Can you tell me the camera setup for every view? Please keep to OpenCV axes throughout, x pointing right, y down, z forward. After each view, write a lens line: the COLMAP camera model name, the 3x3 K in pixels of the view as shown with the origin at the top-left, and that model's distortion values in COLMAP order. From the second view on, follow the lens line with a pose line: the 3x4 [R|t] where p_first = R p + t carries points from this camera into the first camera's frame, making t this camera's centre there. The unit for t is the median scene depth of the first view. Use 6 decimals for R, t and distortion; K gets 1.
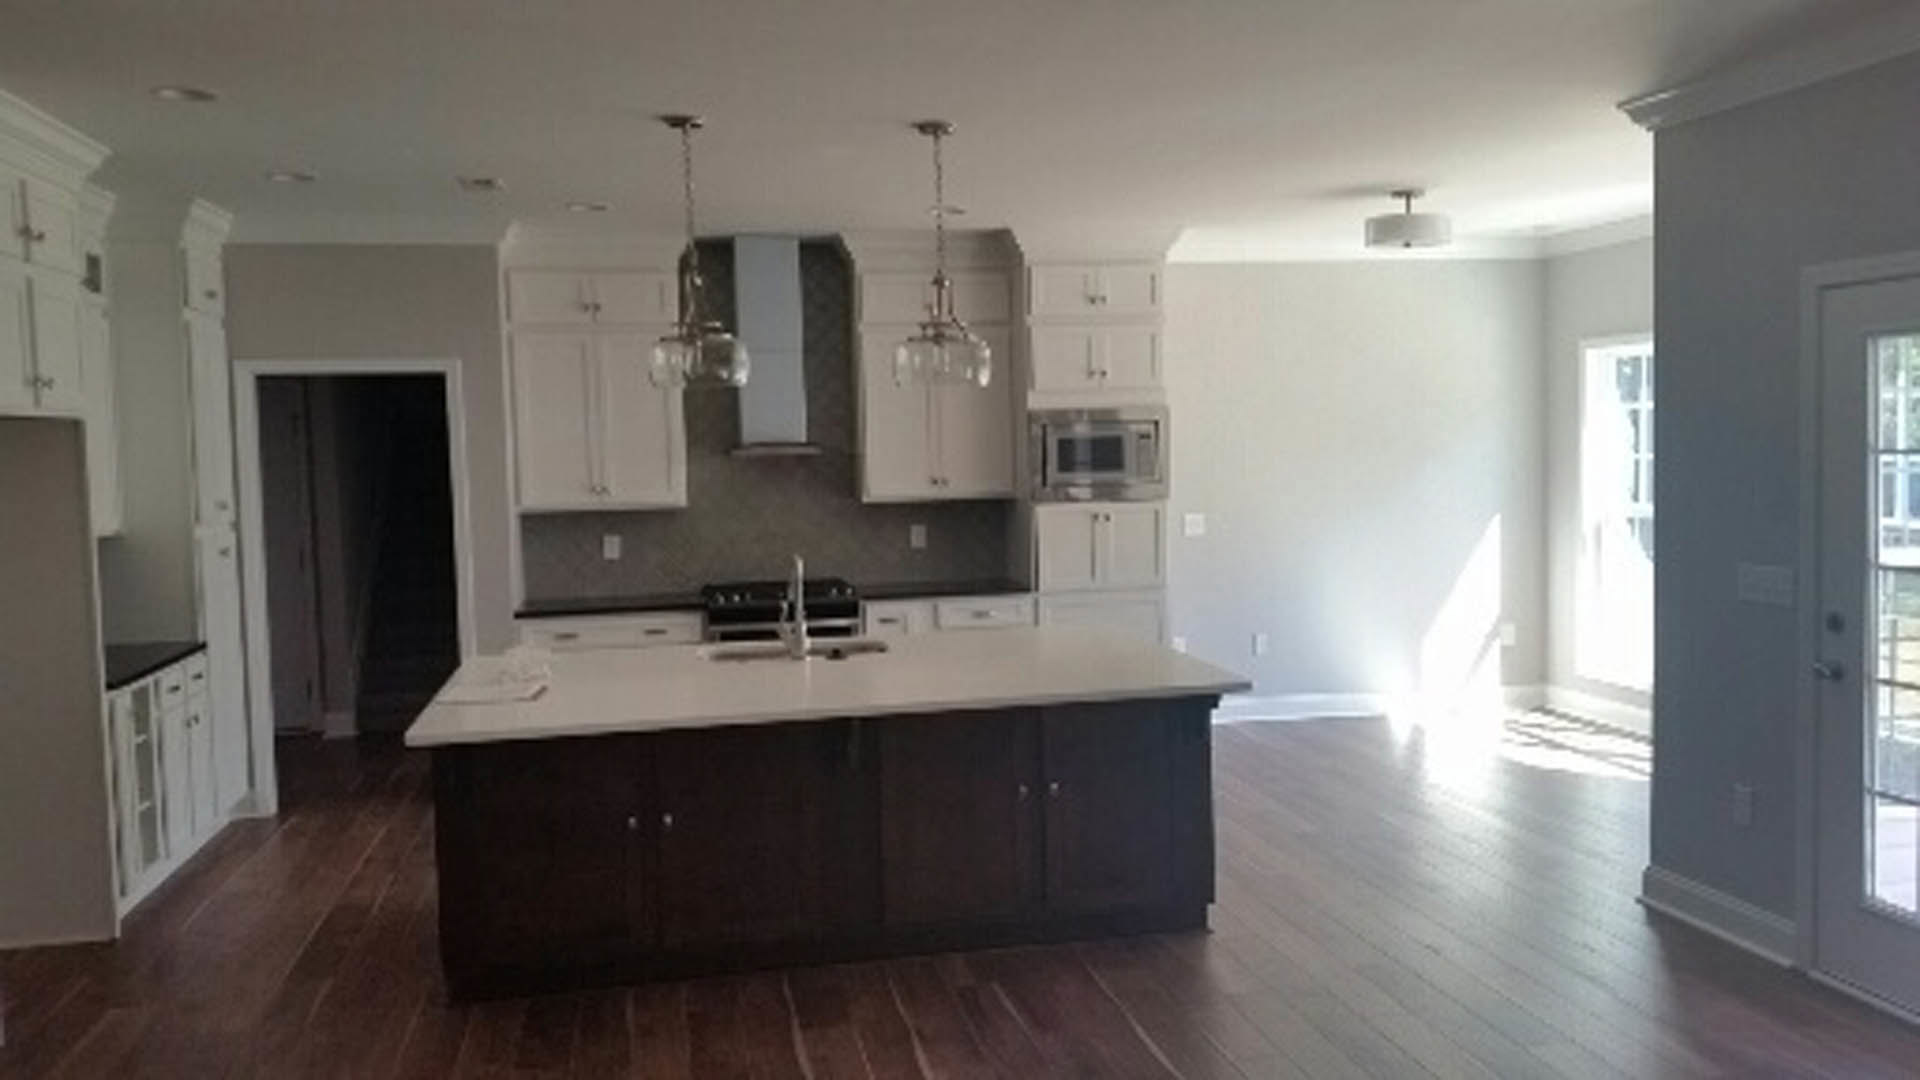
lens RADIAL K [[1548.8, 0, 974.9], [0, 1548.8, 542.0], [0, 0, 1]] dist [0.144171, -0.238580]
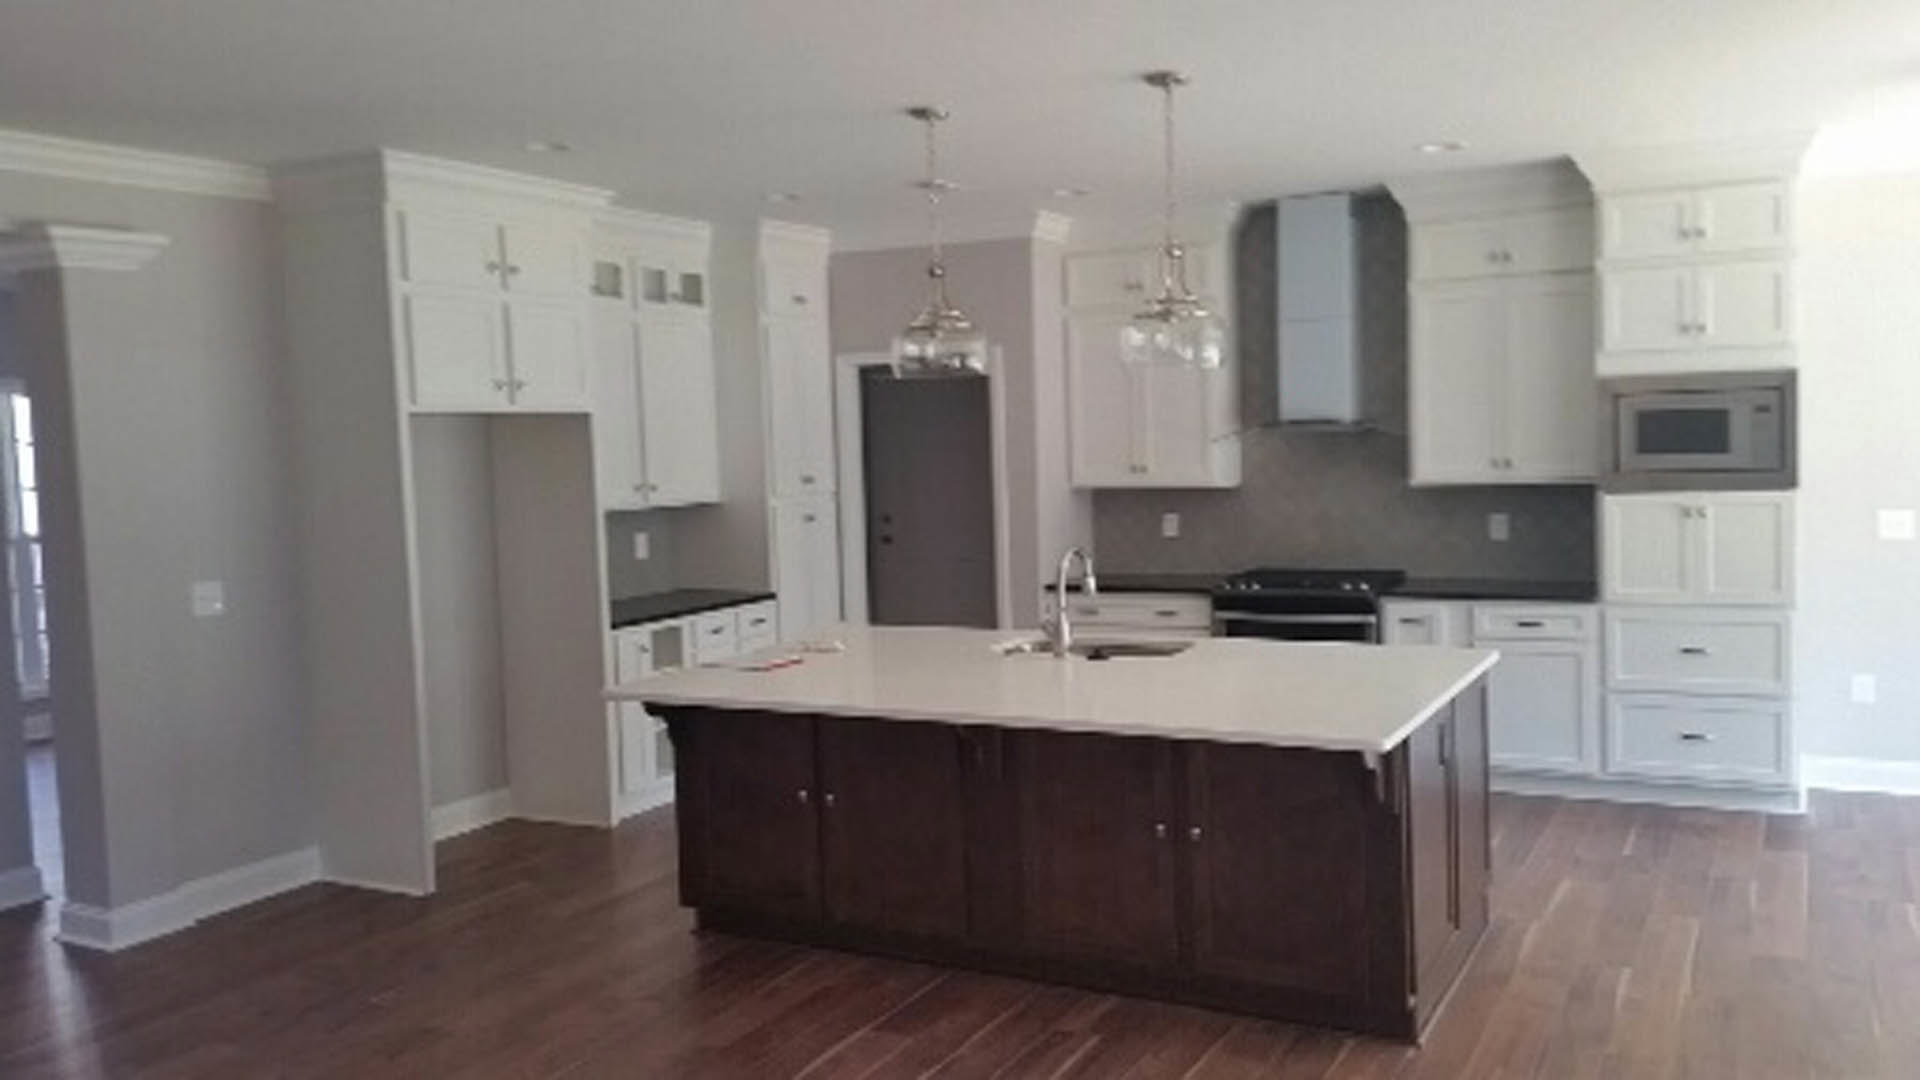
lens RADIAL K [[1548.8, 0, 974.9], [0, 1548.8, 542.0], [0, 0, 1]] dist [0.144171, -0.238580]
pose [[0.767596, 0.048074, -0.639128, 0.318814], [-0.030693, 0.998796, 0.038265, -0.020953], [0.640199, -0.009756, 0.768148, 0.161122]]
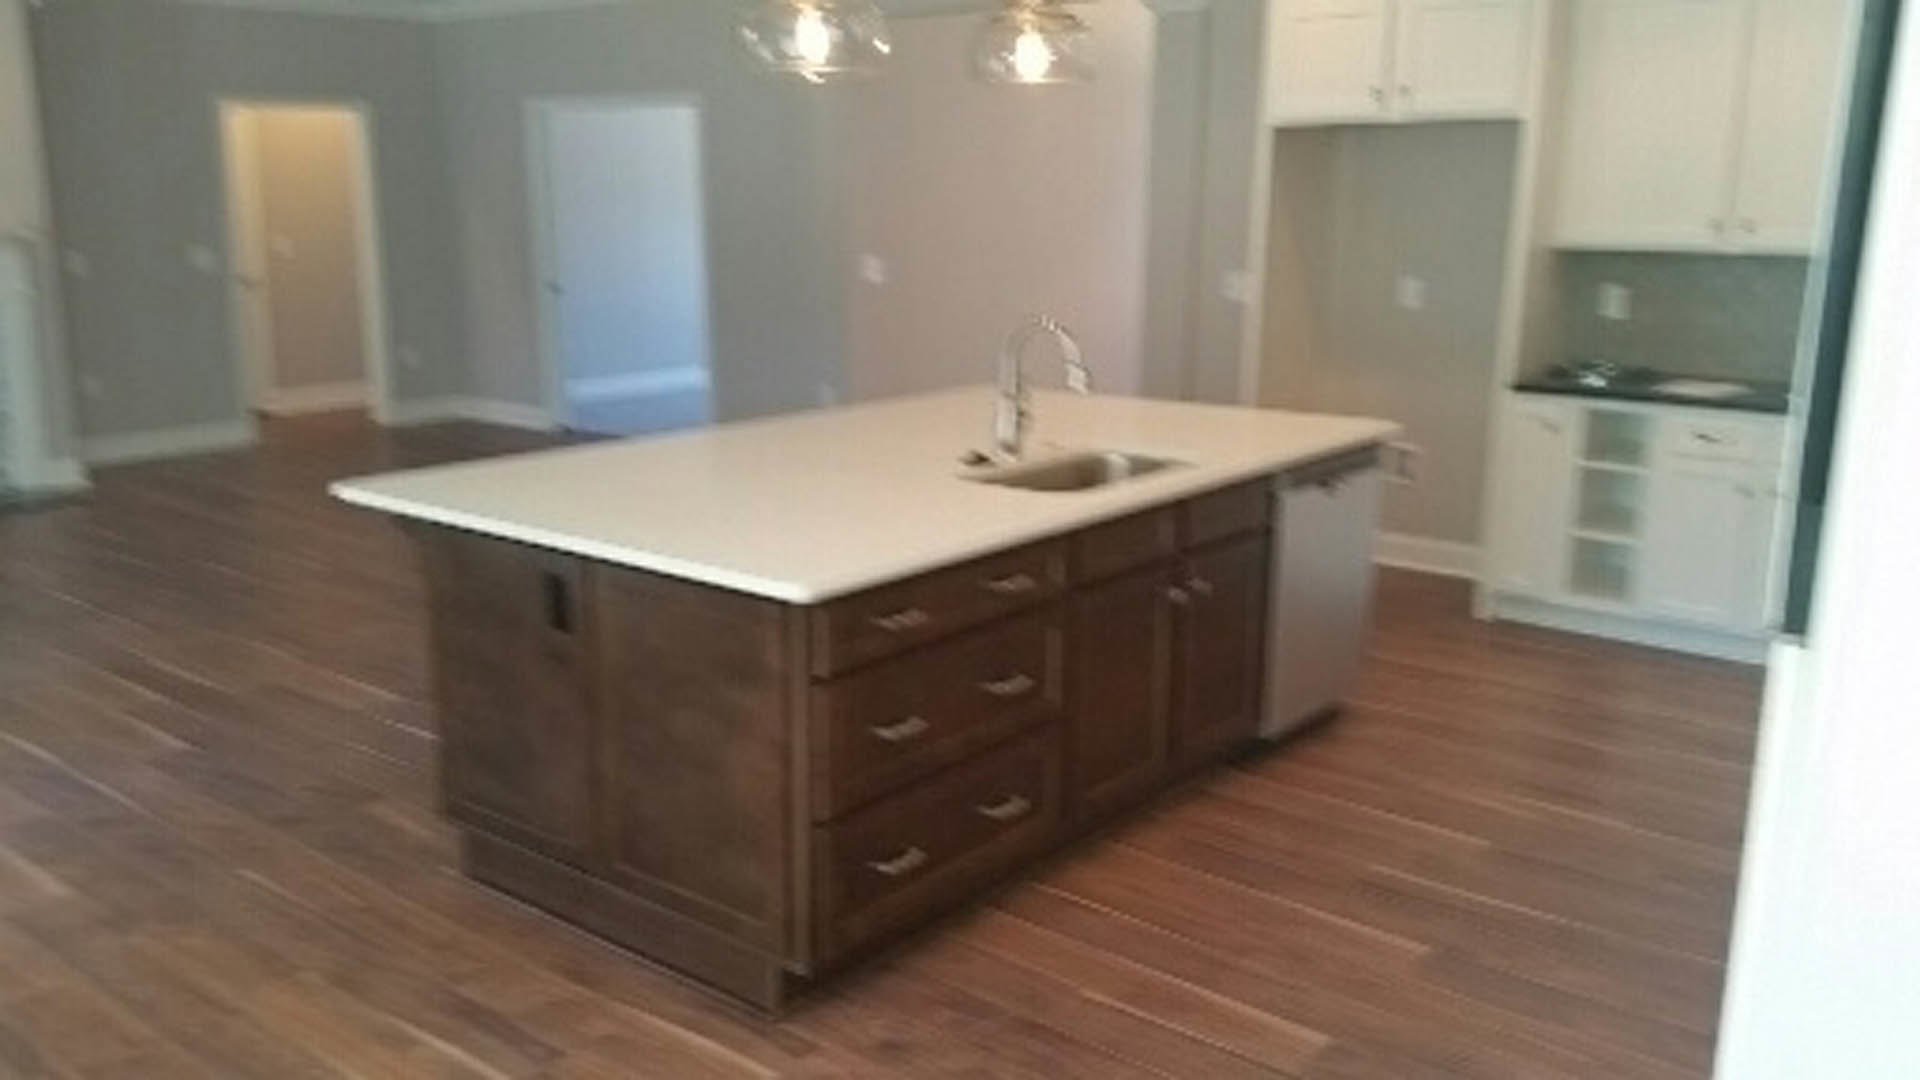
lens RADIAL K [[1548.8, 0, 974.9], [0, 1548.8, 542.0], [0, 0, 1]] dist [0.144171, -0.238580]
pose [[-0.773500, 0.166383, -0.611567, 0.252908], [-0.028172, 0.954948, 0.295434, -0.072276], [0.633170, 0.245748, -0.733965, 1.071430]]
